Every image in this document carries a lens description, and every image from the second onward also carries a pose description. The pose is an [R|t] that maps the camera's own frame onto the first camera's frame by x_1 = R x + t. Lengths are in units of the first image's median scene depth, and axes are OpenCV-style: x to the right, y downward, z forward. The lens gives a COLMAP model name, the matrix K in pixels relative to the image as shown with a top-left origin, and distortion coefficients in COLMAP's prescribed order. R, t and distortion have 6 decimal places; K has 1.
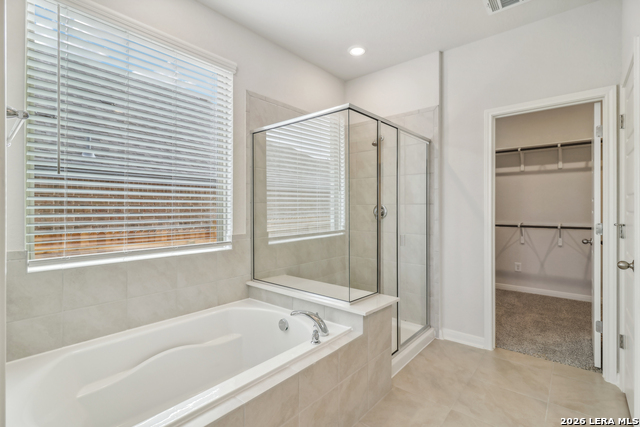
lens RADIAL K [[303.4, 0, 320.0], [0, 303.4, 213.5], [0, 0, 1]] dist [0.003253, 0.000376]
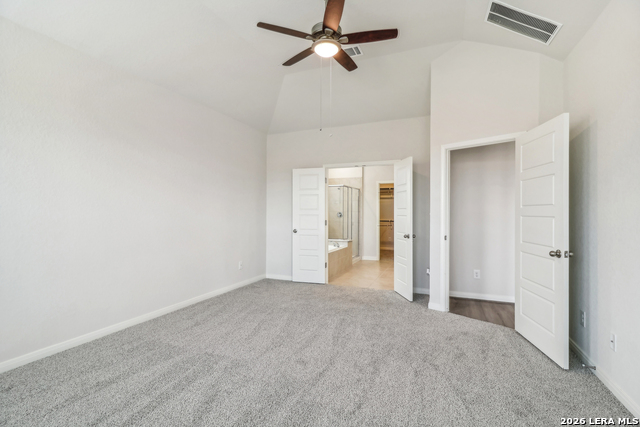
lens RADIAL K [[303.4, 0, 320.0], [0, 303.4, 213.5], [0, 0, 1]] dist [0.003253, 0.000376]
pose [[0.946868, 0.005946, 0.321569, -0.897532], [-0.003525, 0.999961, -0.008110, 0.010120], [-0.321605, 0.006546, 0.946851, -1.567937]]
